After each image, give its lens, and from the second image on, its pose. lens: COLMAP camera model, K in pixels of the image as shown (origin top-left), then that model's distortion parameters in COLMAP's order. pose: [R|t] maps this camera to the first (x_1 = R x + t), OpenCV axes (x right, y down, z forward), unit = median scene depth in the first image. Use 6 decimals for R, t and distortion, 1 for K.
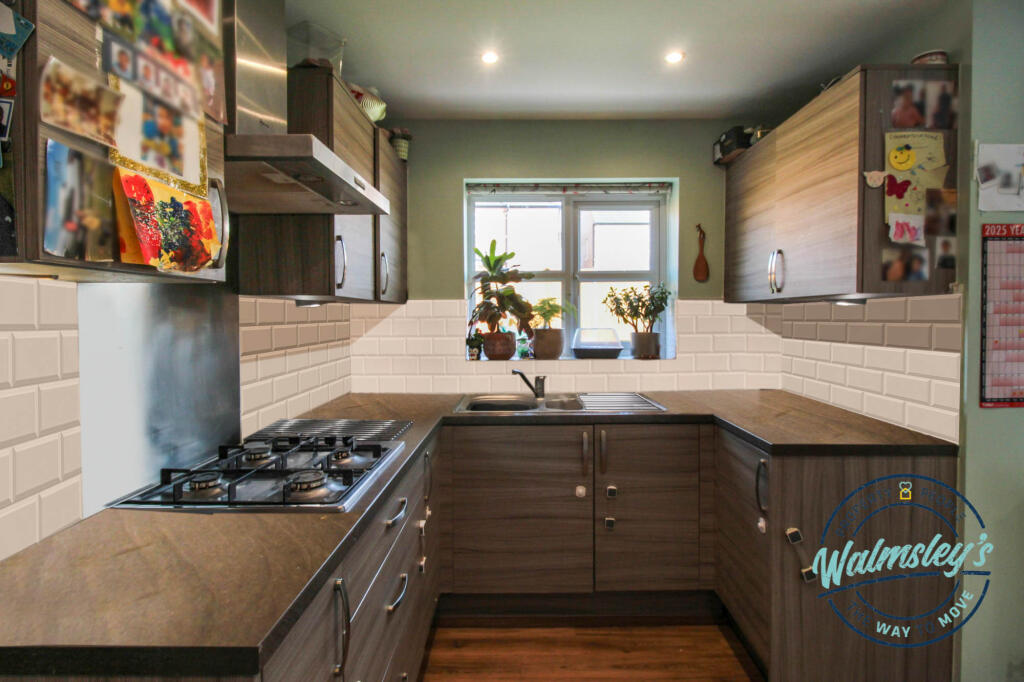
lens RADIAL K [[488.6, 0, 526.7], [0, 488.6, 327.9], [0, 0, 1]] dist [0.016332, -0.009600]
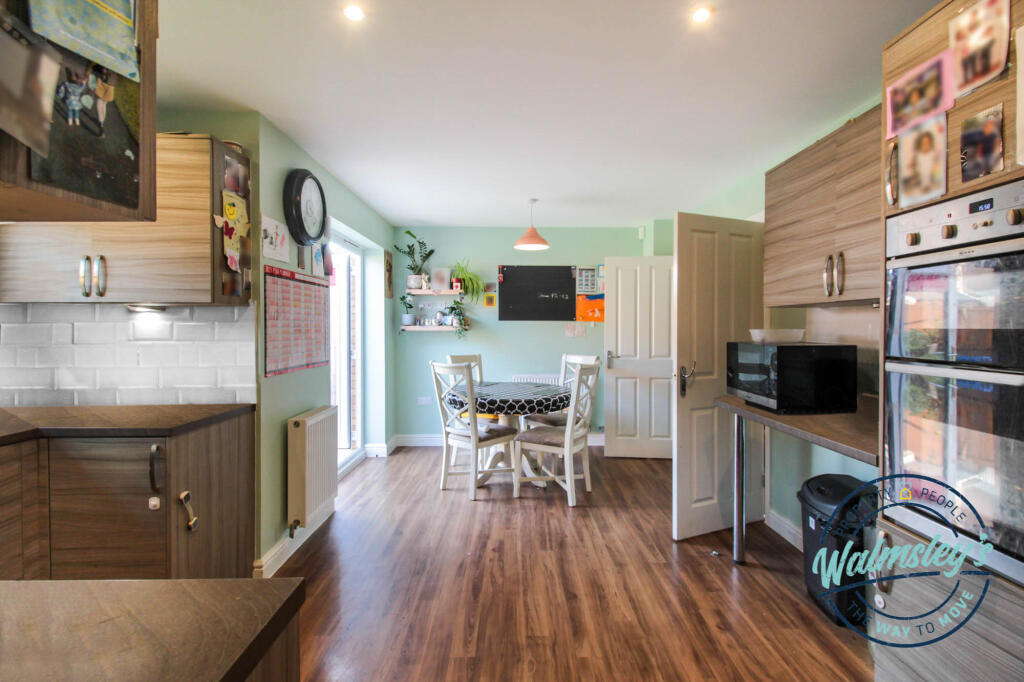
lens RADIAL K [[488.6, 0, 514.0], [0, 488.6, 332.9], [0, 0, 1]] dist [0.016332, -0.009600]
pose [[0.001931, -0.009696, 0.999951, -0.527653], [0.021802, 0.999716, 0.009651, 0.013561], [-0.999760, 0.021782, 0.002142, 0.130599]]
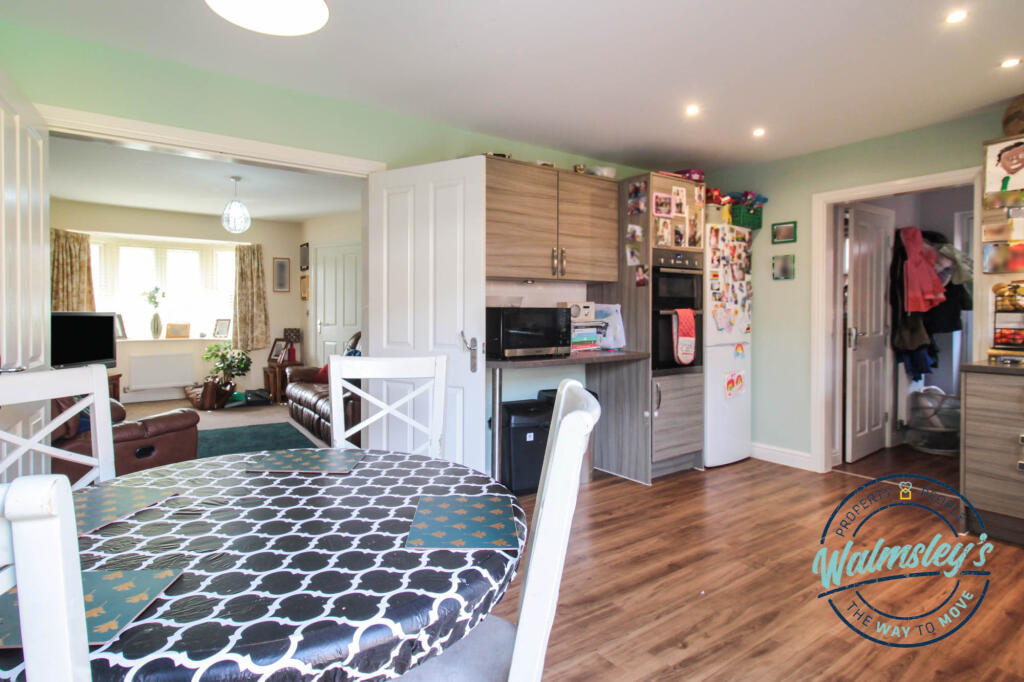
lens RADIAL K [[526.4, 0, 470.5], [0, 526.4, 315.5], [0, 0, 1]] dist [0.016188, -0.002910]
pose [[-0.844830, 0.009067, -0.534958, 1.653310], [-0.009971, 0.999416, 0.032685, 0.039405], [0.534942, 0.032948, -0.844246, 0.764166]]
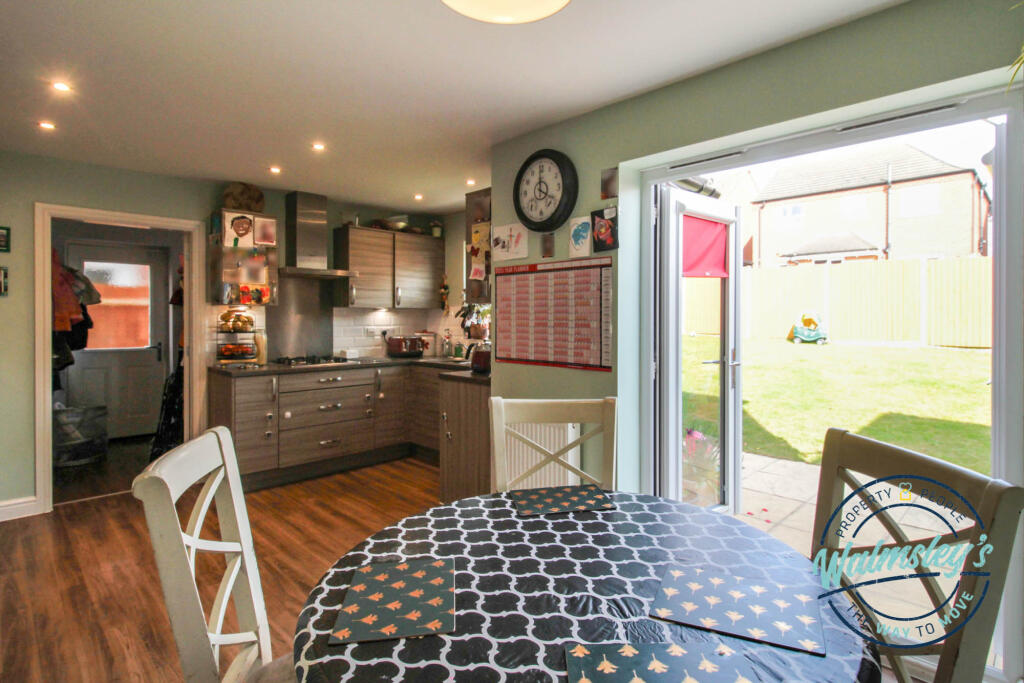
lens RADIAL K [[526.4, 0, 532.4], [0, 526.4, 319.9], [0, 0, 1]] dist [0.016188, -0.002910]
pose [[0.710444, 0.008710, -0.703700, 1.892825], [-0.020333, 0.999760, -0.008152, 0.008243], [0.703460, 0.020100, 0.710451, -0.288927]]
